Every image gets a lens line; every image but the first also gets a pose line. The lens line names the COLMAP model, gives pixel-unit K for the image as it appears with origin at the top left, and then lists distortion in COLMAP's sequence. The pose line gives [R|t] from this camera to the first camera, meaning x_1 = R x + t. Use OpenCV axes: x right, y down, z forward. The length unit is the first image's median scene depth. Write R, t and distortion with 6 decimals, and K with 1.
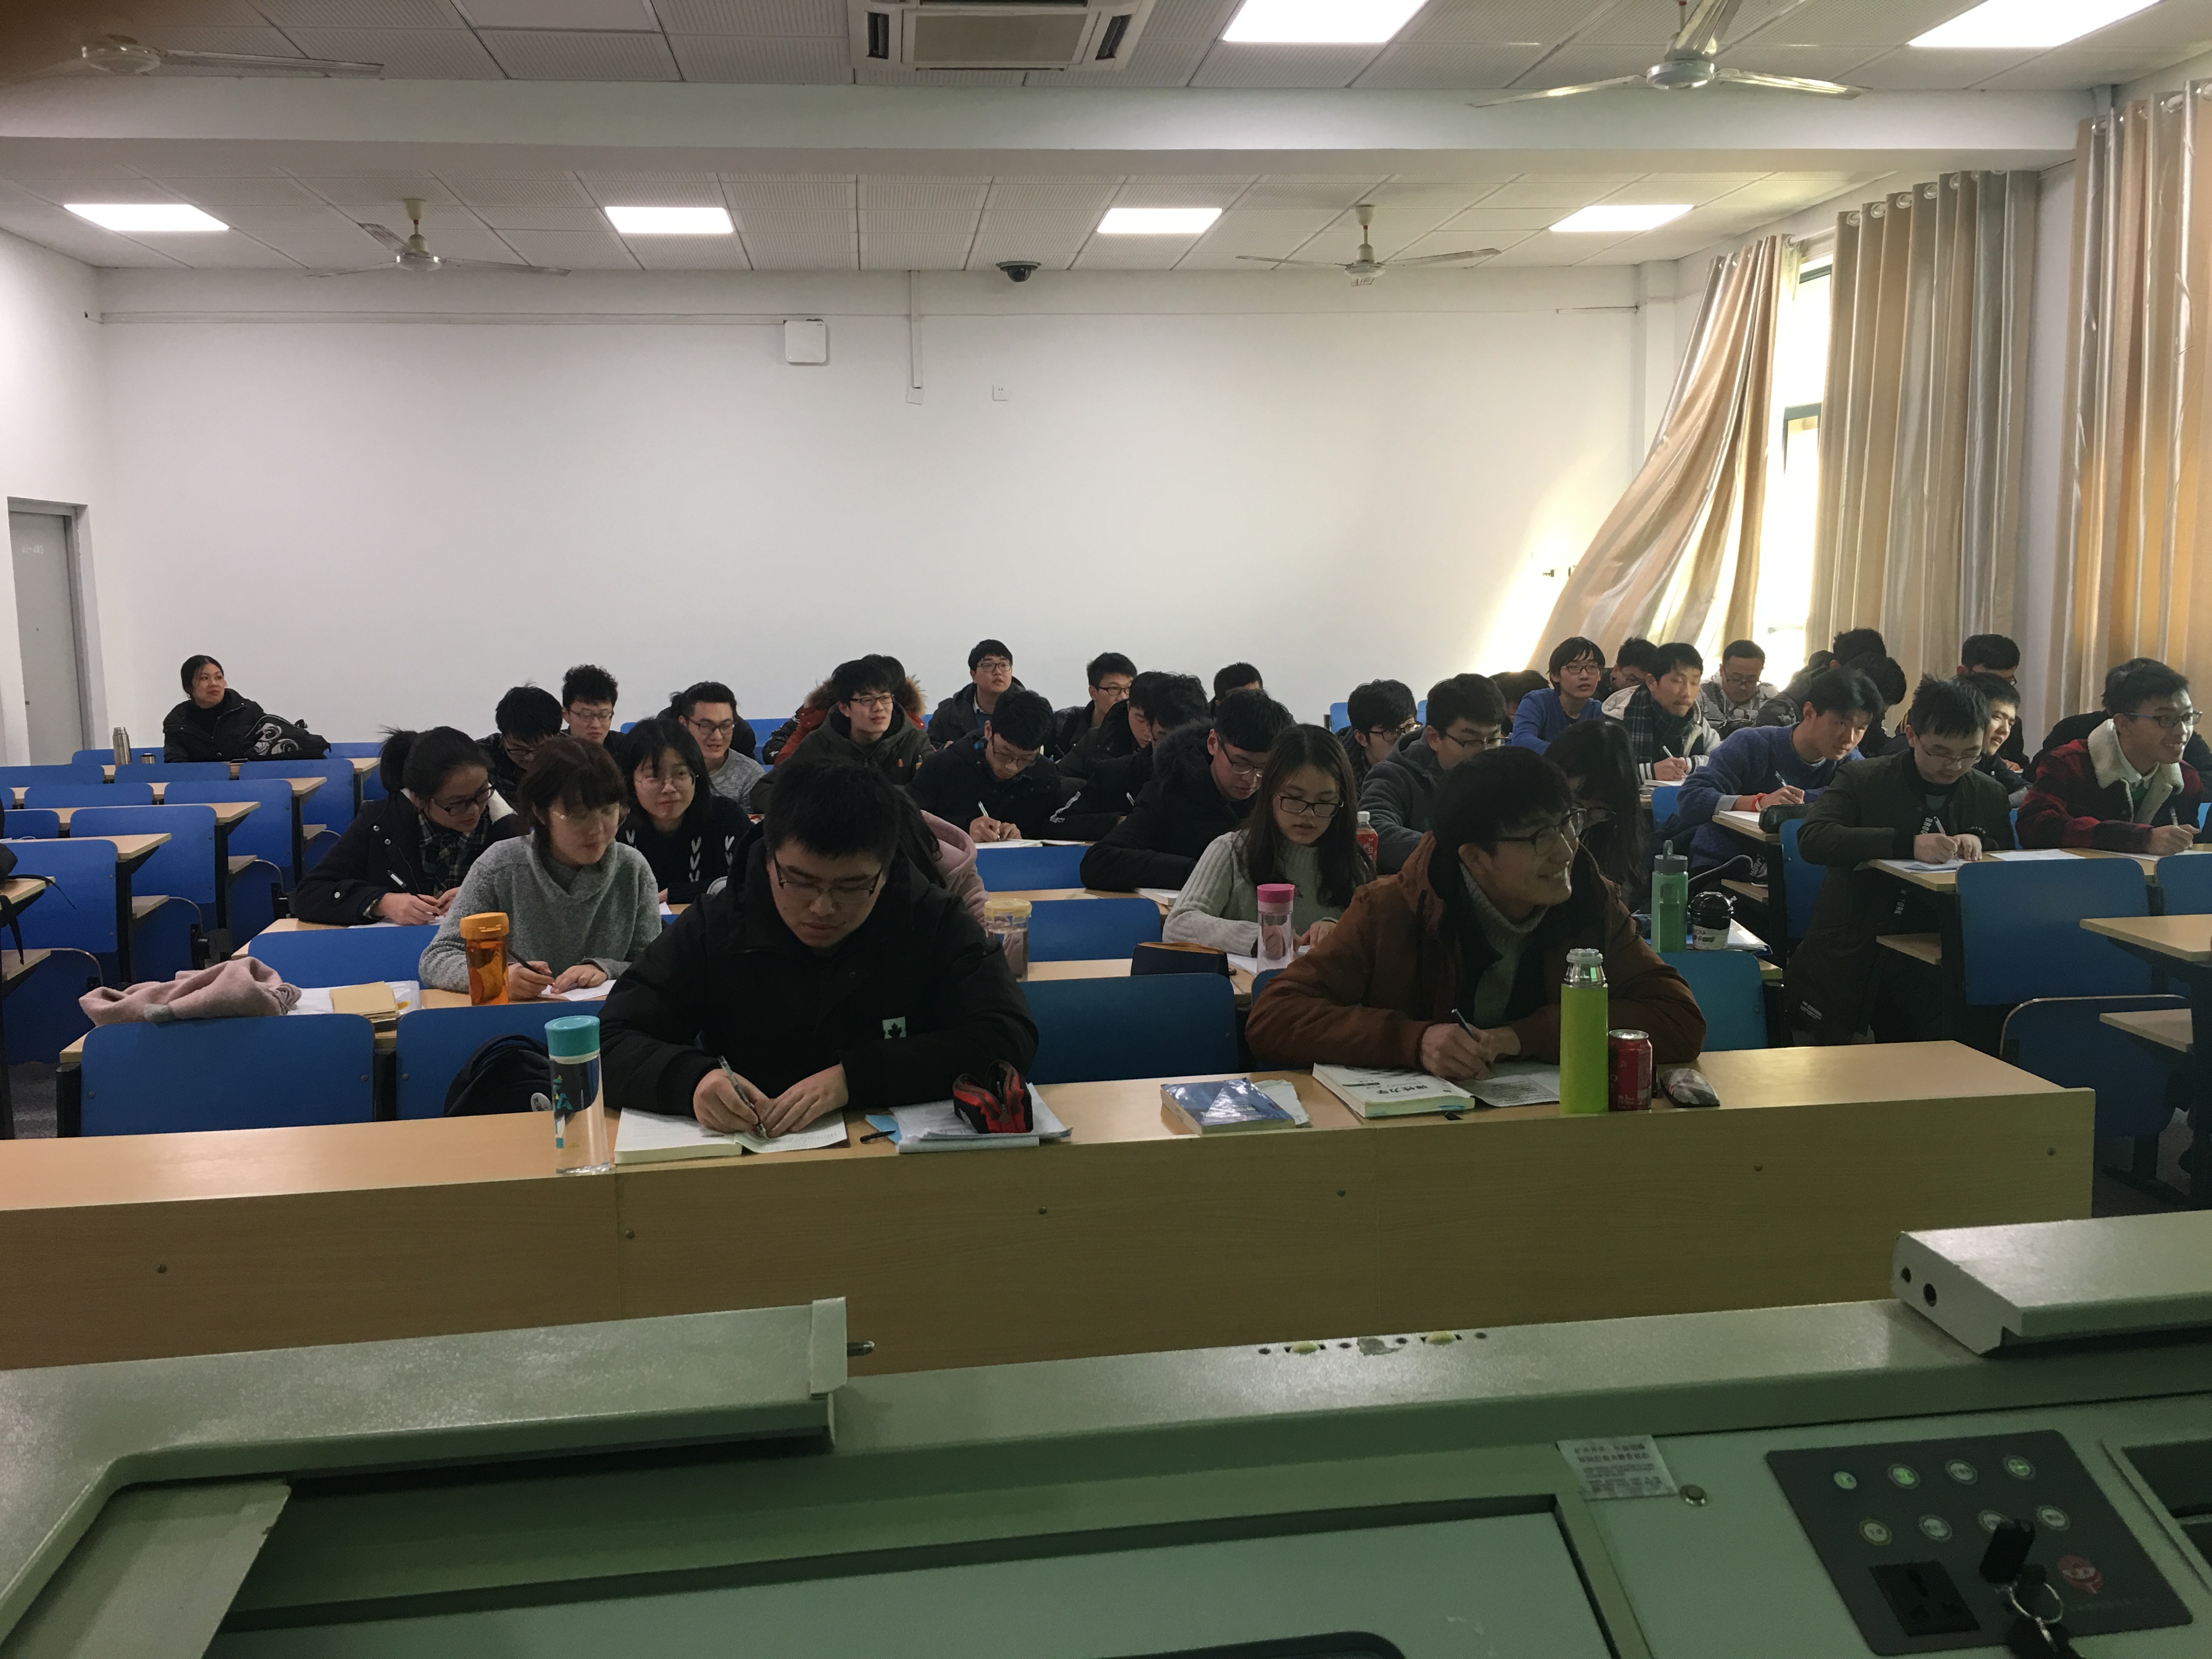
lens RADIAL K [[1873.3, 0, 1106.0], [0, 1873.3, 829.5], [0, 0, 1]] dist [0.086256, -0.121802]
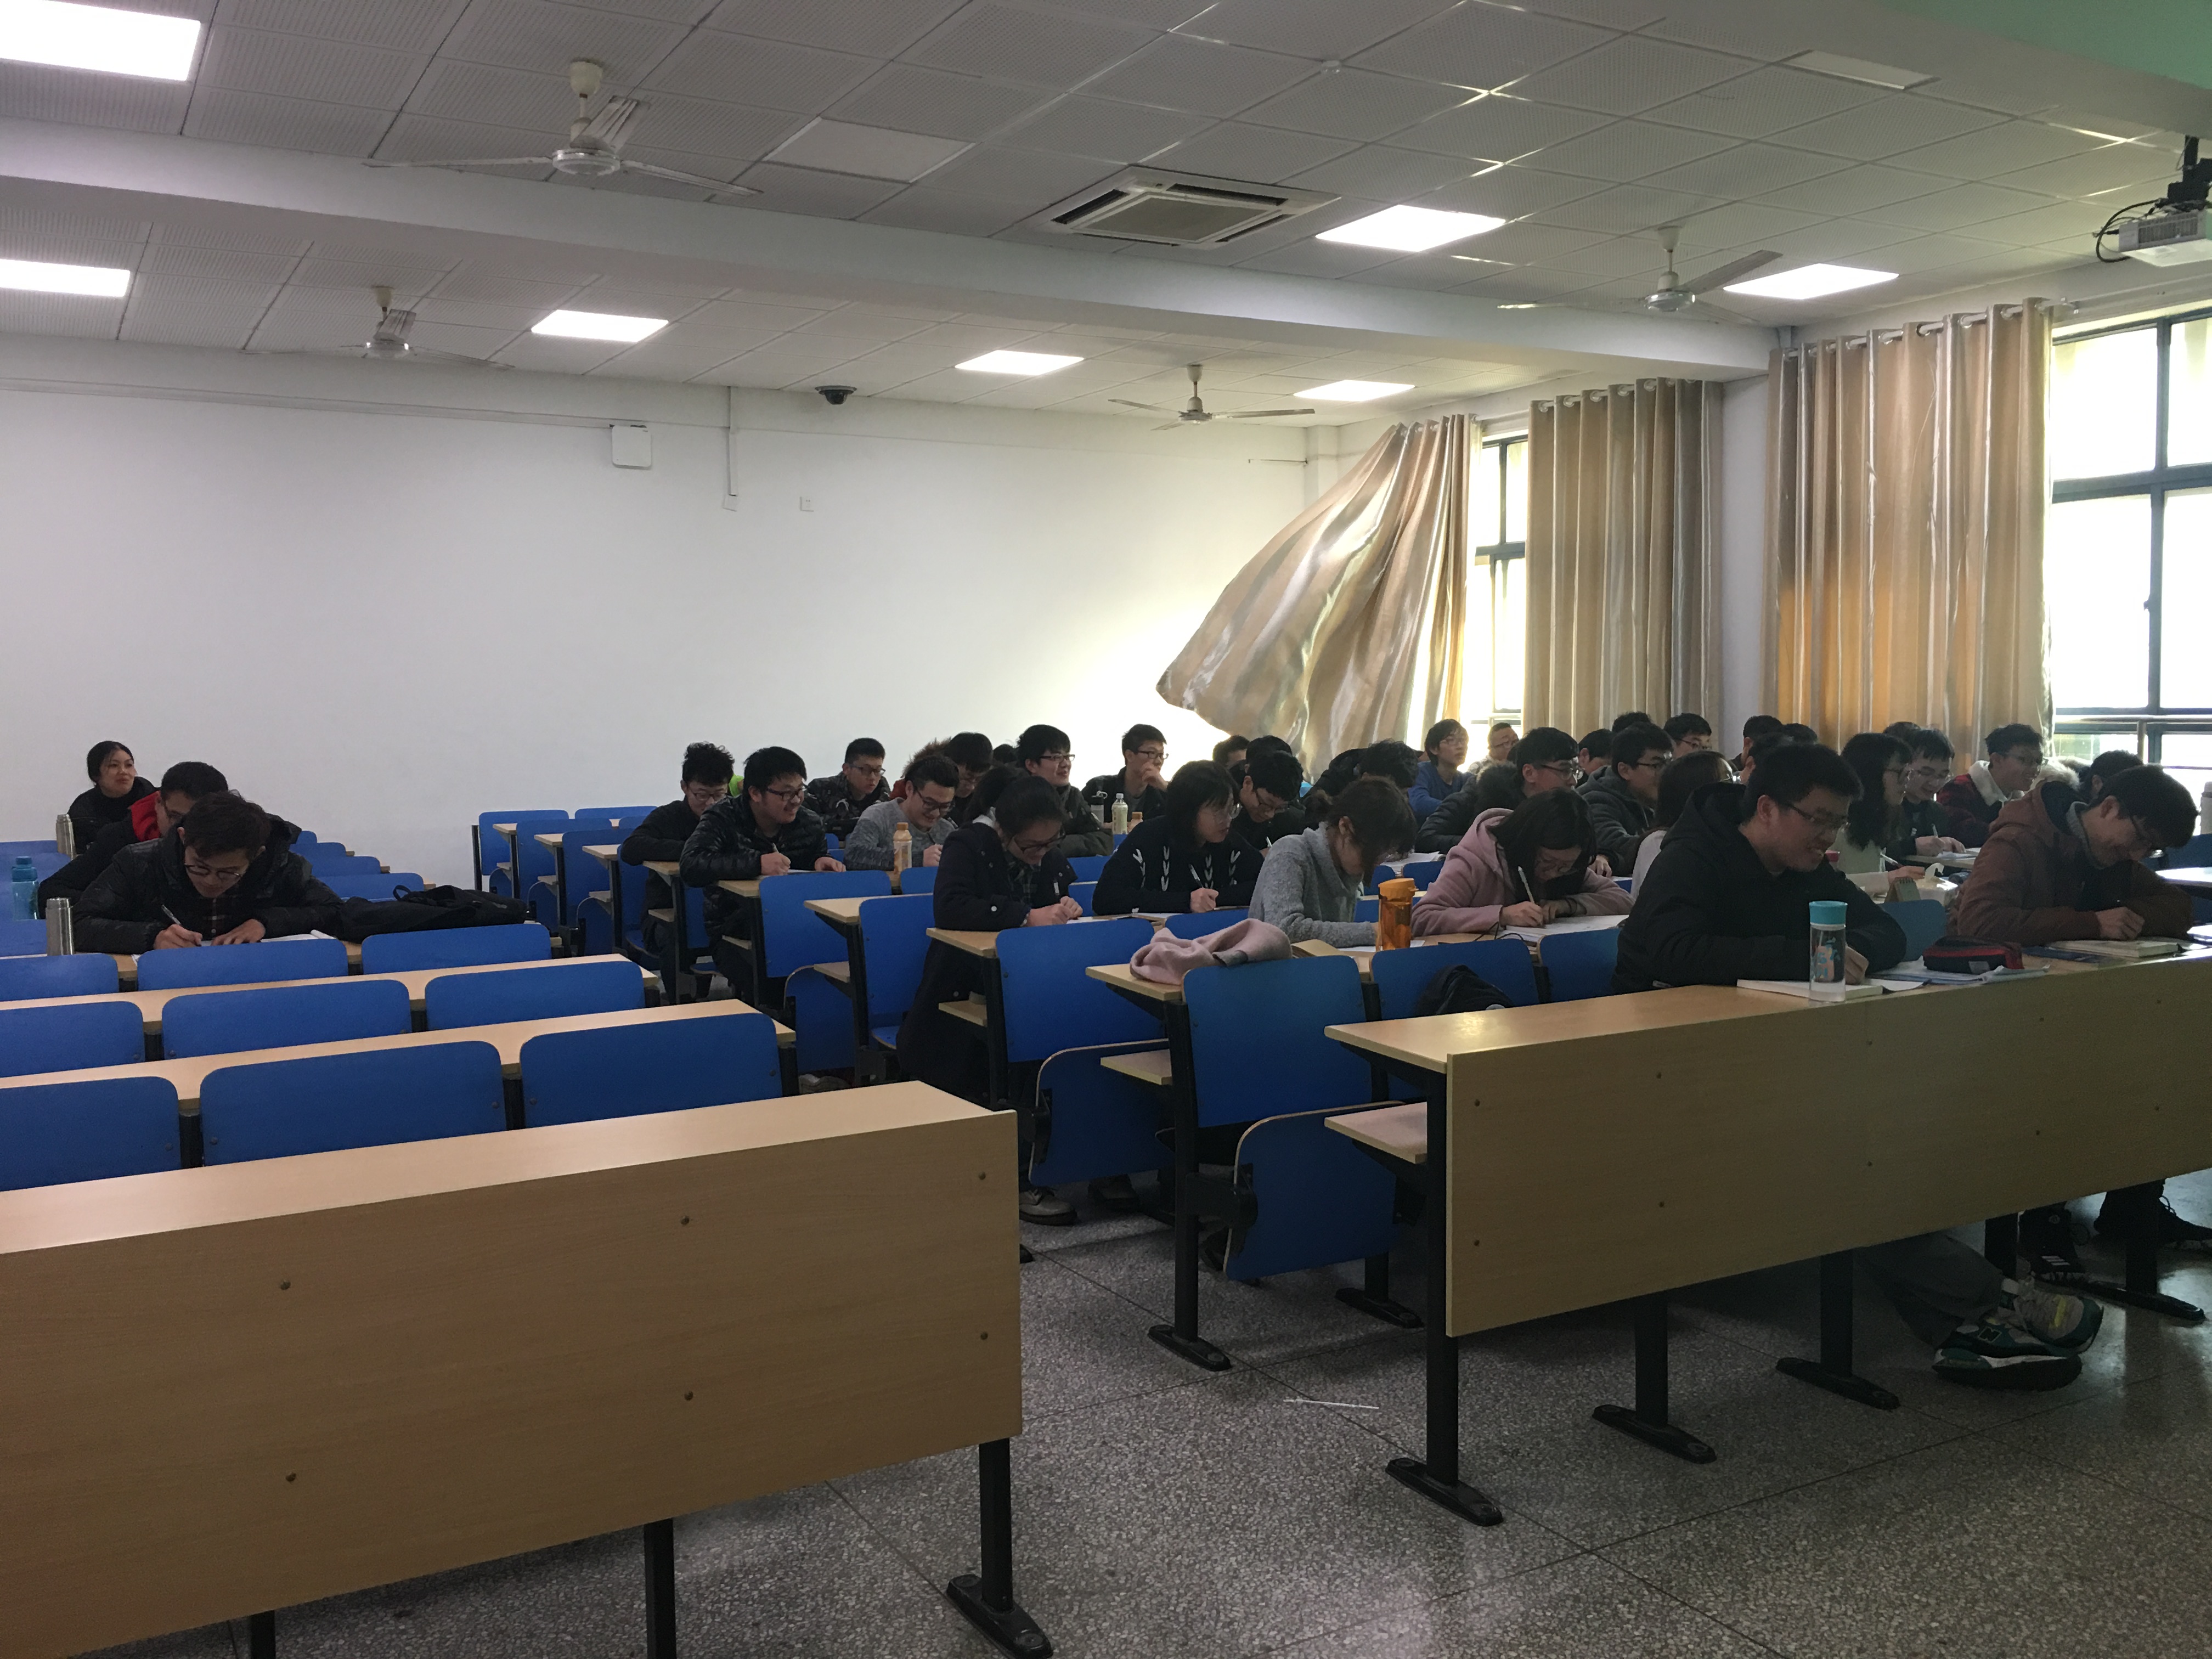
lens RADIAL K [[1873.3, 0, 1106.0], [0, 1873.3, 829.5], [0, 0, 1]] dist [0.086256, -0.121802]
pose [[0.918745, -0.019728, 0.394359, -0.387244], [0.046756, 0.997160, -0.059045, 0.029112], [-0.392074, 0.072686, 0.917057, -0.044746]]
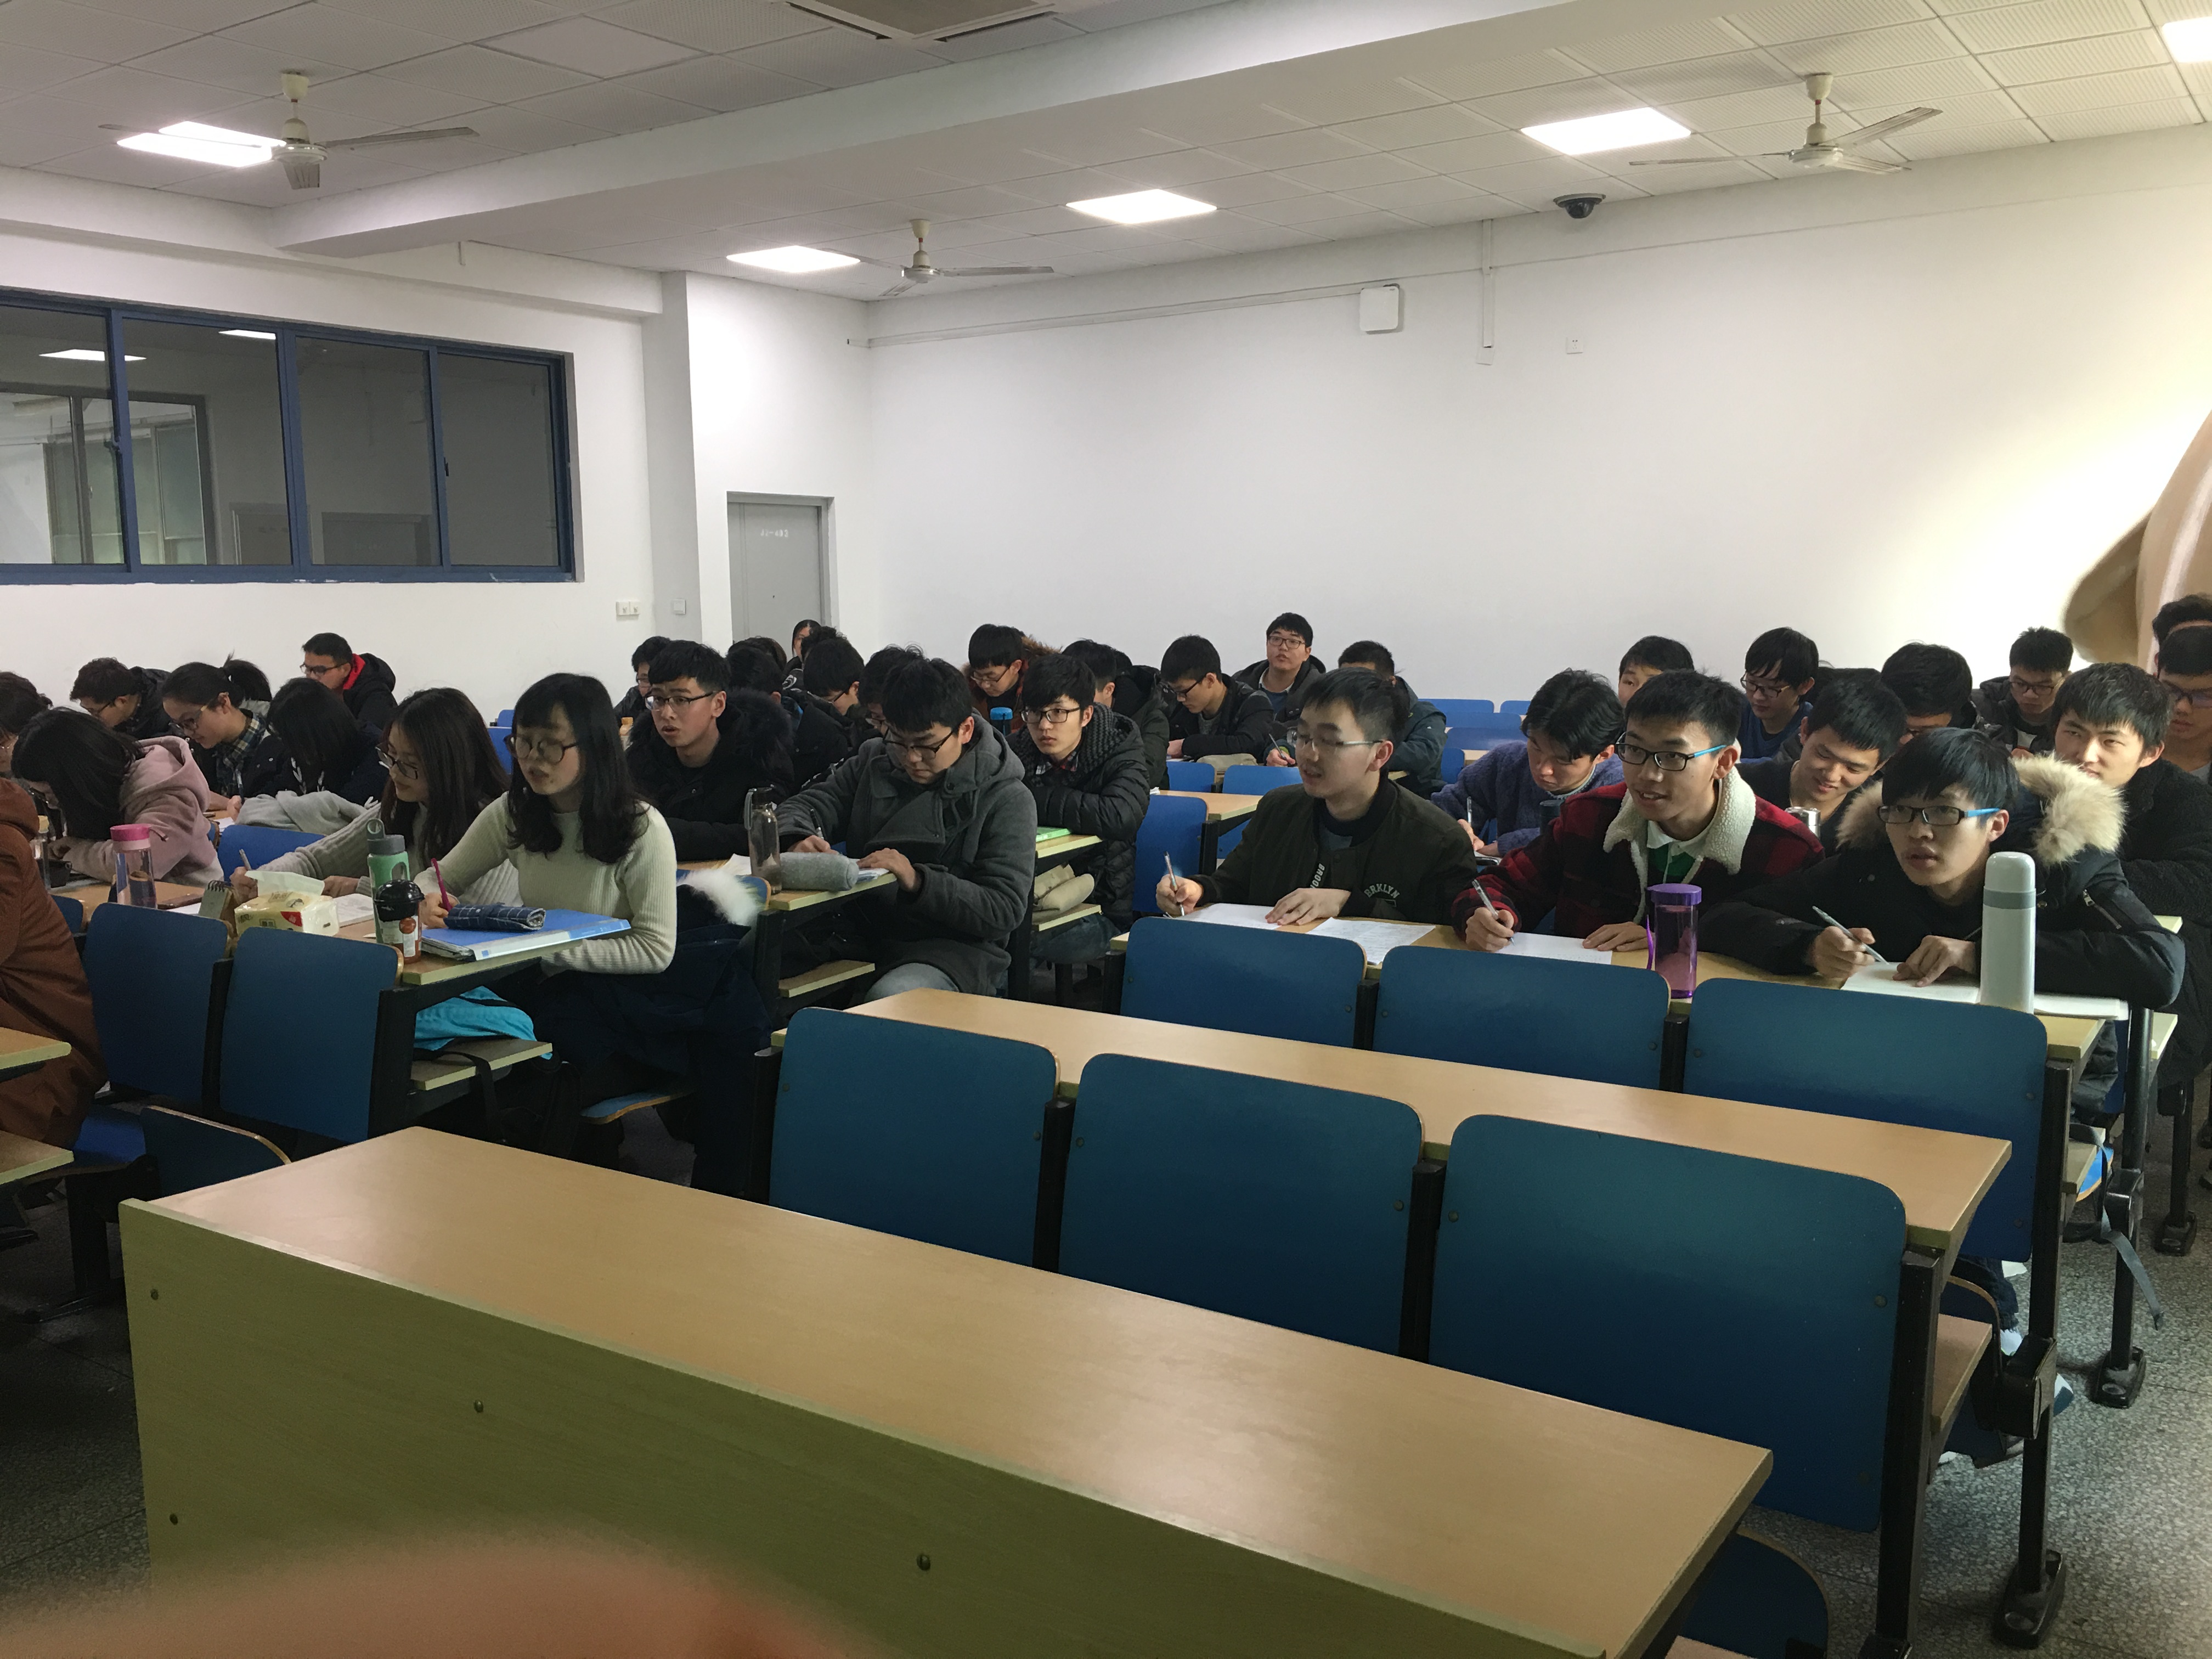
lens RADIAL K [[1873.3, 0, 1106.0], [0, 1873.3, 829.5], [0, 0, 1]] dist [0.086256, -0.121802]
pose [[0.741695, 0.095980, -0.663835, 0.471413], [-0.091372, 0.994941, 0.041764, -0.023536], [0.664485, 0.029680, 0.746712, 0.221762]]
